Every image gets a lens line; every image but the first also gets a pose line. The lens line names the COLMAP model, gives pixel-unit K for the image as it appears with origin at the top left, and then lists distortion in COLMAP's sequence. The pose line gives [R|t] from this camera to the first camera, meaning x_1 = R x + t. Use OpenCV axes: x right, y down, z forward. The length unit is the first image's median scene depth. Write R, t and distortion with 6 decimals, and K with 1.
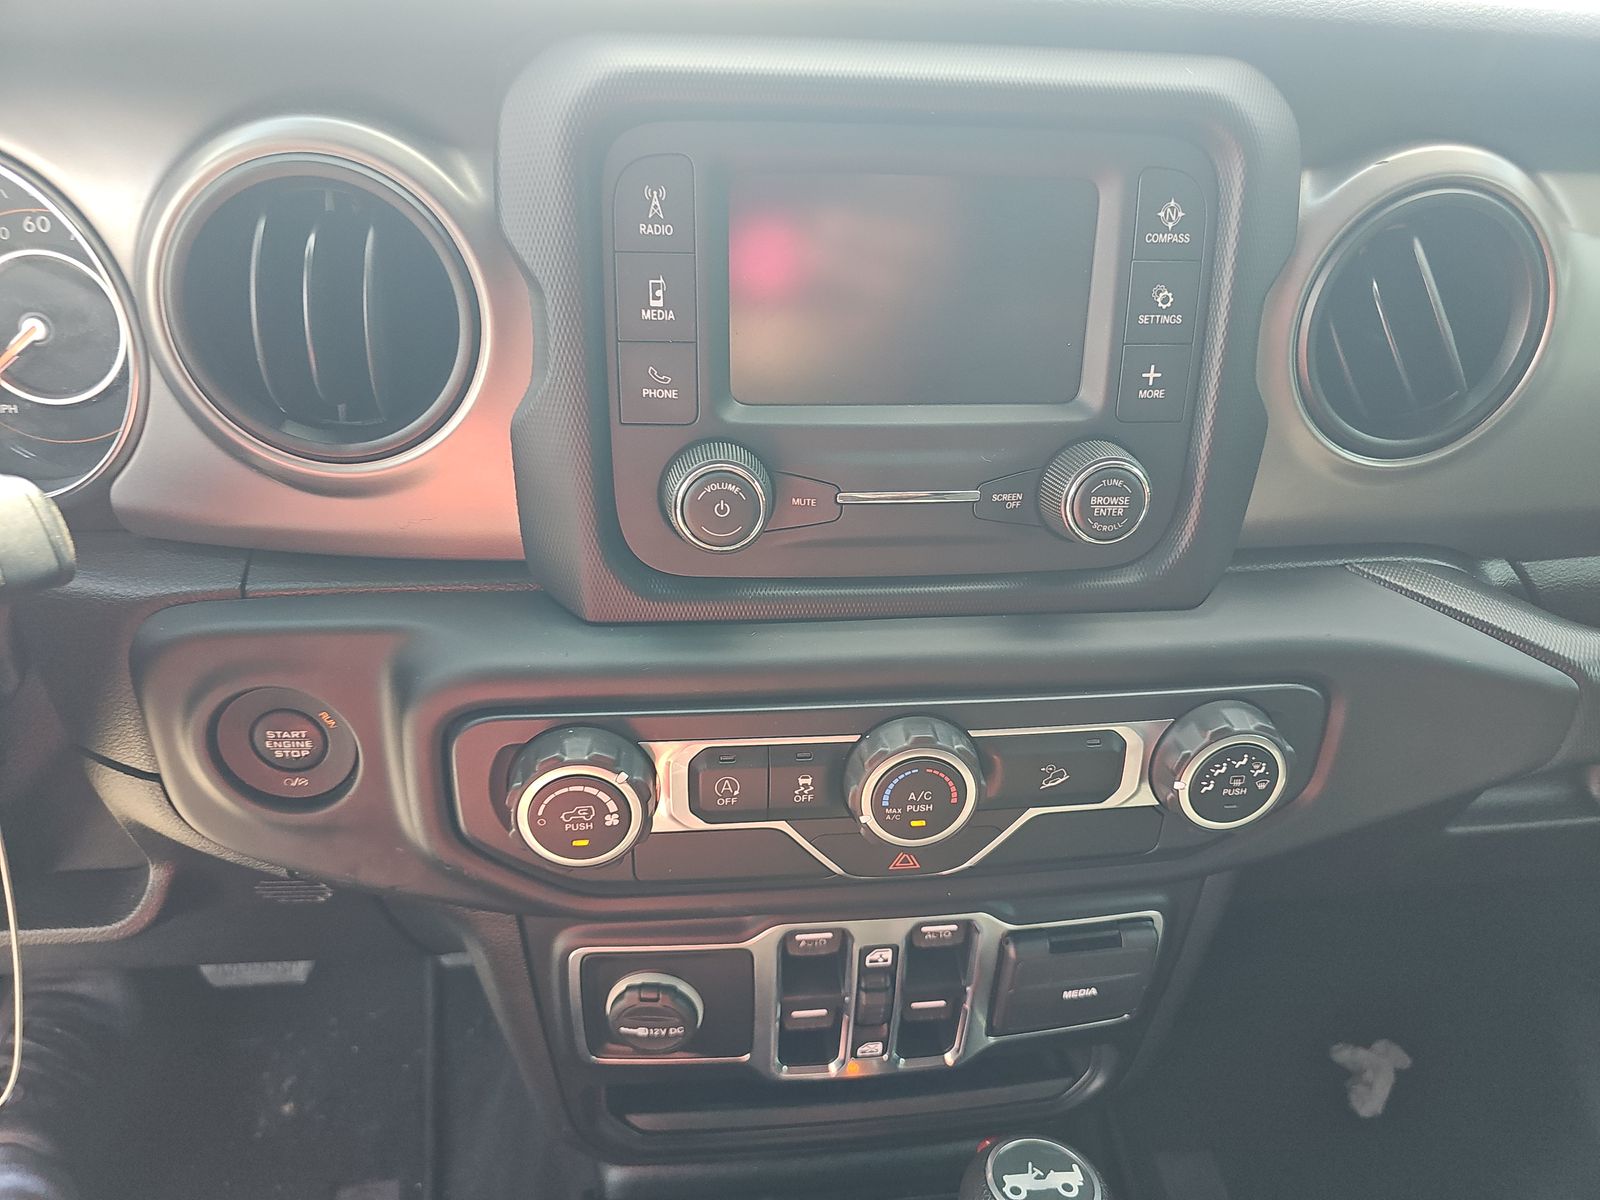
lens RADIAL K [[1074.2, 0, 796.3], [0, 1074.2, 605.0], [0, 0, 1]] dist [0.036894, -0.005326]
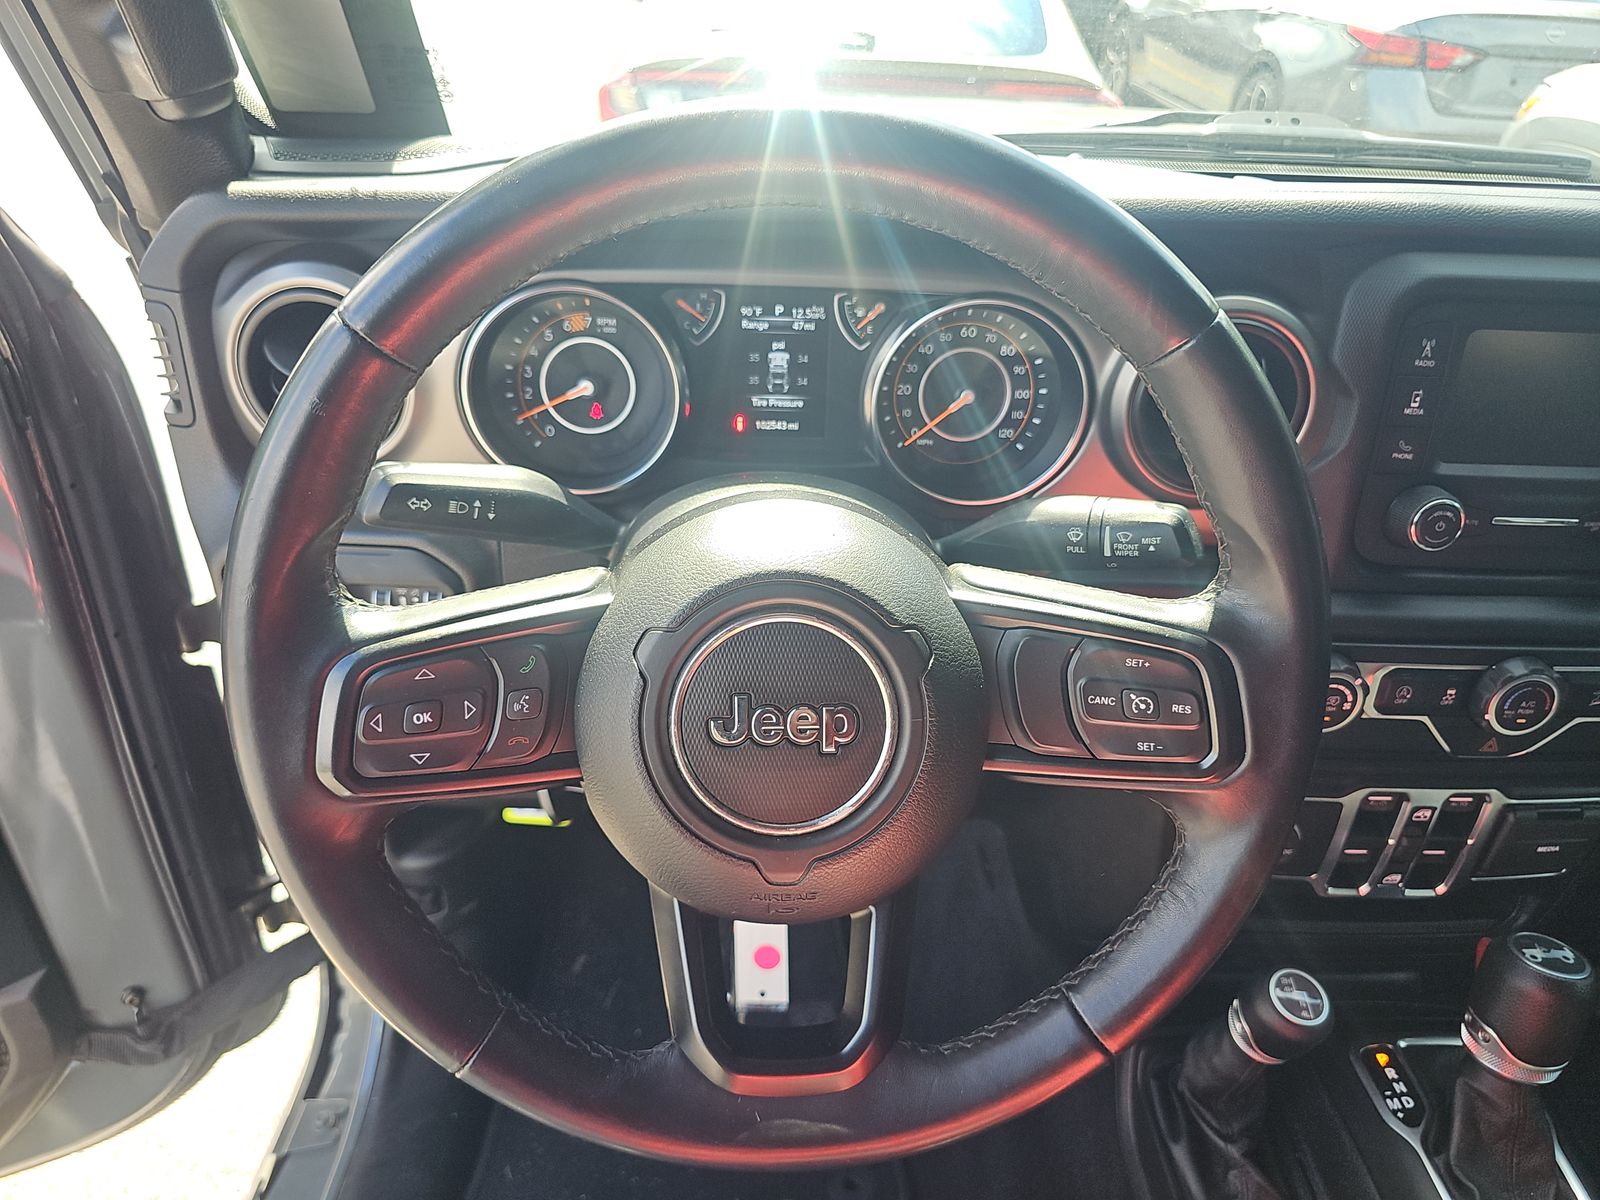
lens RADIAL K [[1074.2, 0, 794.0], [0, 1074.2, 603.4], [0, 0, 1]] dist [0.036894, -0.005326]
pose [[0.998163, 0.051462, -0.031970, -0.951205], [-0.050636, 0.998375, 0.026139, 0.035929], [0.033263, -0.024473, 0.999147, -0.698200]]
